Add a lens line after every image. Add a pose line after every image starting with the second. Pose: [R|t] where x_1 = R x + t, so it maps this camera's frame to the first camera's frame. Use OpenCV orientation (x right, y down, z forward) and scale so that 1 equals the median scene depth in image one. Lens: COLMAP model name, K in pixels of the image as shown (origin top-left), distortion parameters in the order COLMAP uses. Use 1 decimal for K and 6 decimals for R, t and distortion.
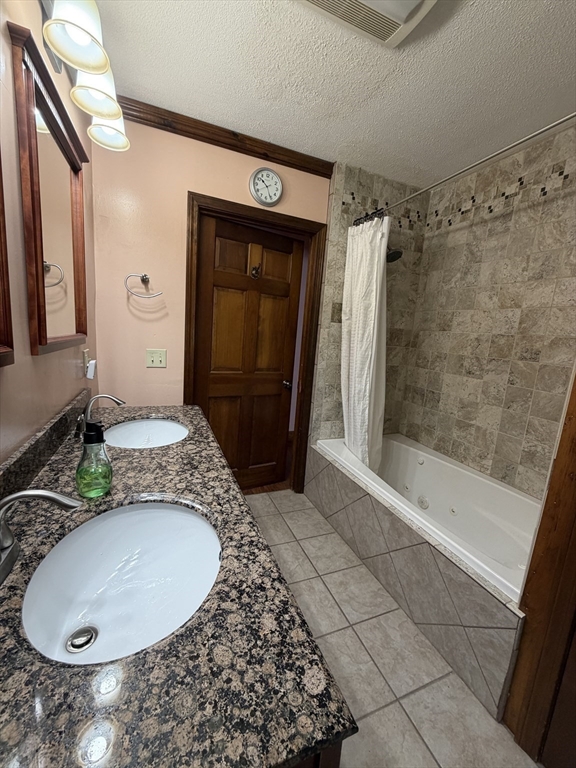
lens RADIAL K [[307.8, 0, 288.4], [0, 307.8, 383.8], [0, 0, 1]] dist [-0.000337, 0.000543]
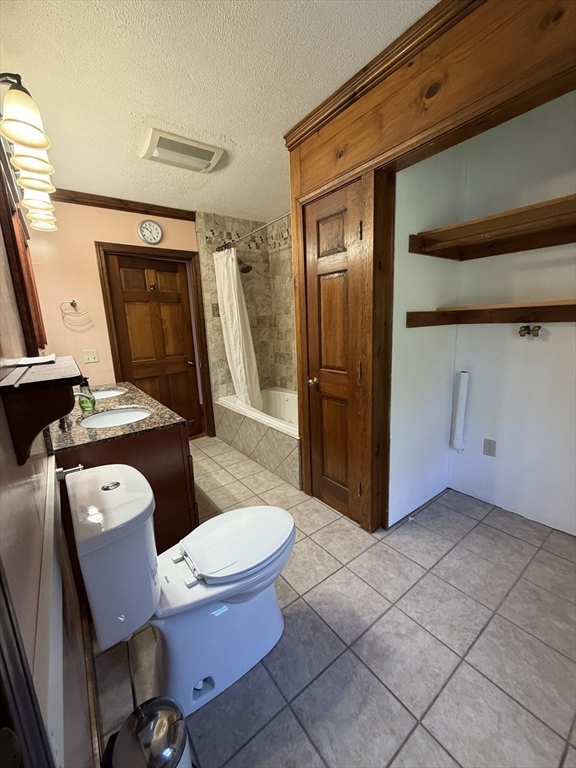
lens RADIAL K [[307.8, 0, 287.5], [0, 307.8, 382.5], [0, 0, 1]] dist [-0.000337, 0.000543]
pose [[0.962592, -0.162459, 0.216850, 0.115886], [0.156125, 0.986659, 0.046148, 0.103776], [-0.221454, -0.010566, 0.975114, -0.555622]]
